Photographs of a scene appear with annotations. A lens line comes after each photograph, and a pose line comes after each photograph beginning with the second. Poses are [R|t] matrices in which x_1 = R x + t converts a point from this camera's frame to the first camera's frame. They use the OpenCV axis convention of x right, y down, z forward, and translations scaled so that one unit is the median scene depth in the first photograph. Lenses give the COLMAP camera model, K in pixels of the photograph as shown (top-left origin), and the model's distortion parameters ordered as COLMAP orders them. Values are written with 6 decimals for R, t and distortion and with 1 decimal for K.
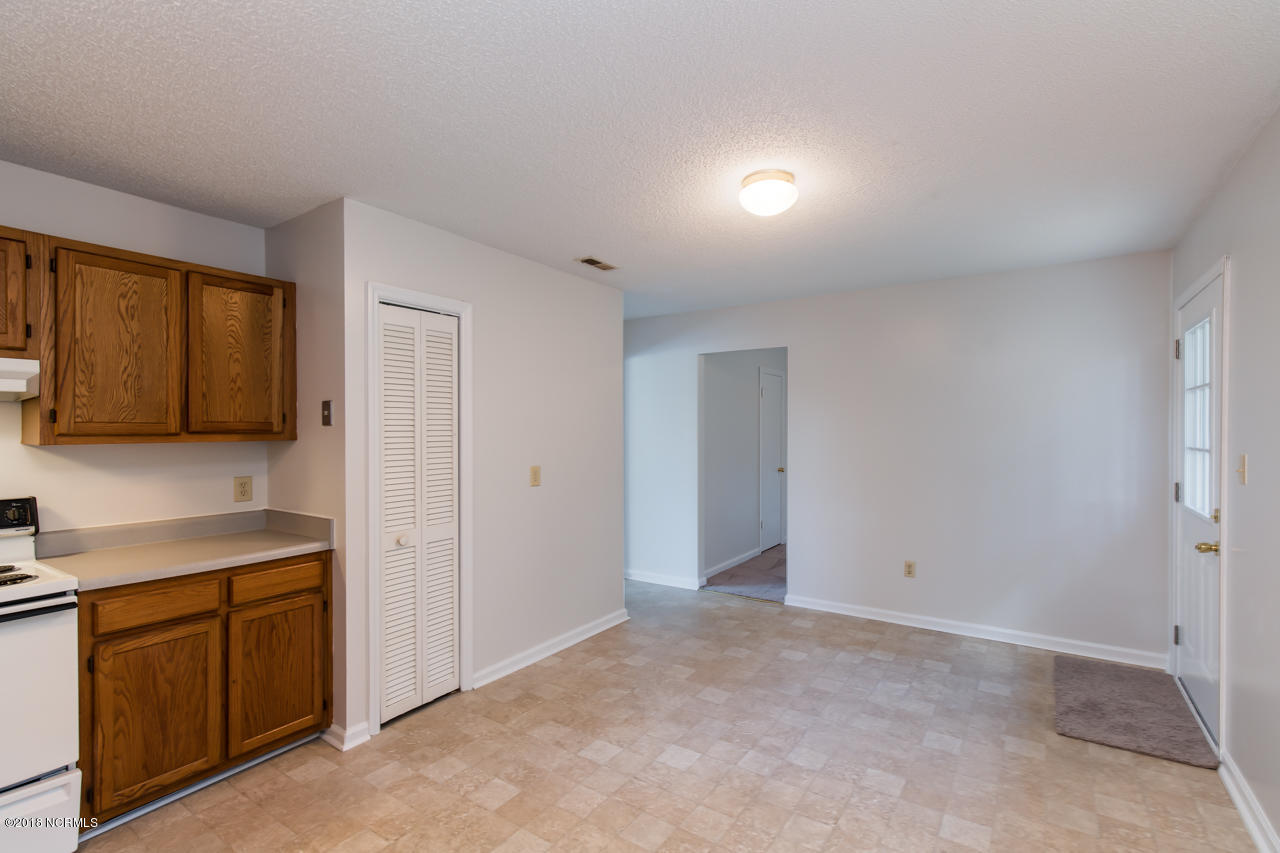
lens RADIAL K [[583.3, 0, 645.1], [0, 583.3, 428.5], [0, 0, 1]] dist [0.004960, 0.000294]
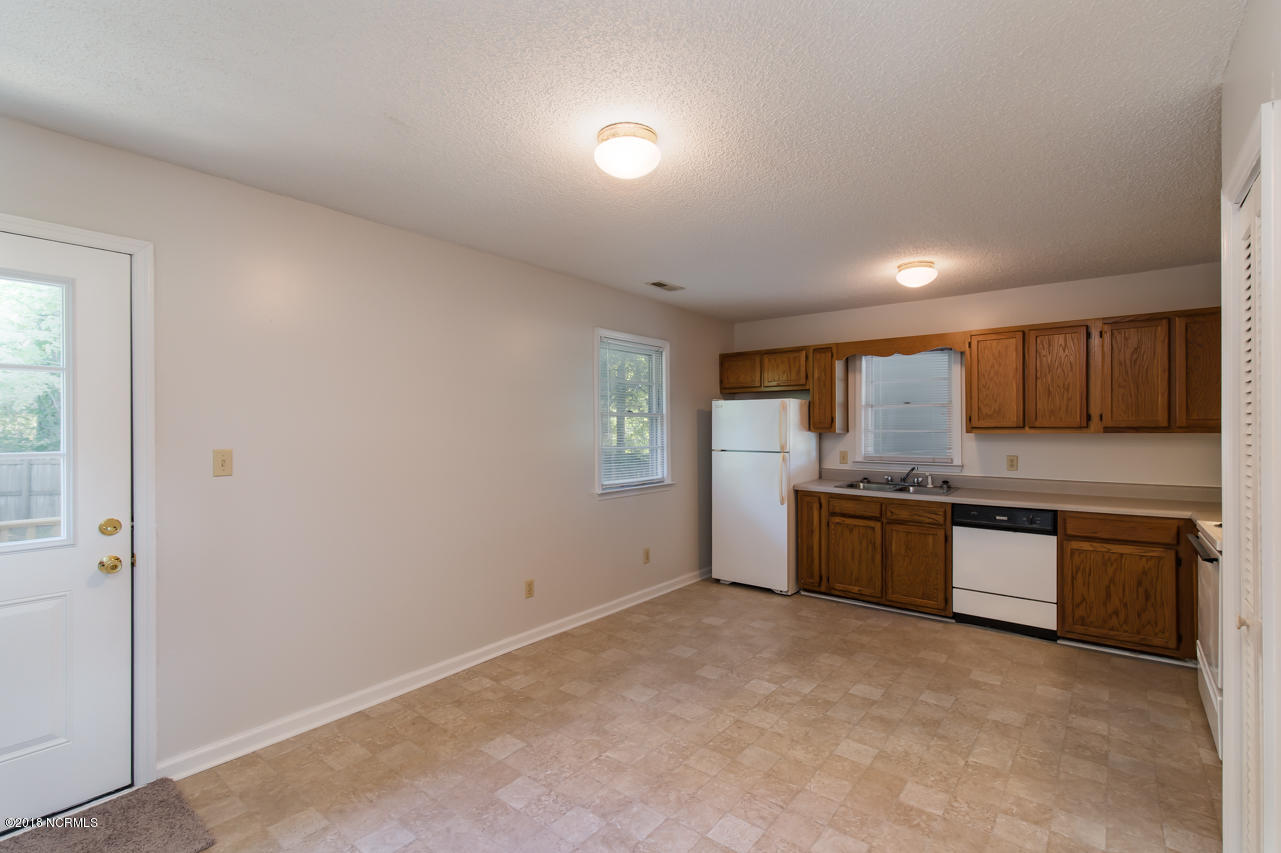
lens RADIAL K [[583.7, 0, 629.6], [0, 583.7, 427.2], [0, 0, 1]] dist [0.004960, 0.000294]
pose [[-0.995317, 0.006729, 0.096427, 0.140234], [0.006336, 0.999970, -0.004377, 0.007012], [-0.096454, -0.003746, -0.995330, 2.109877]]
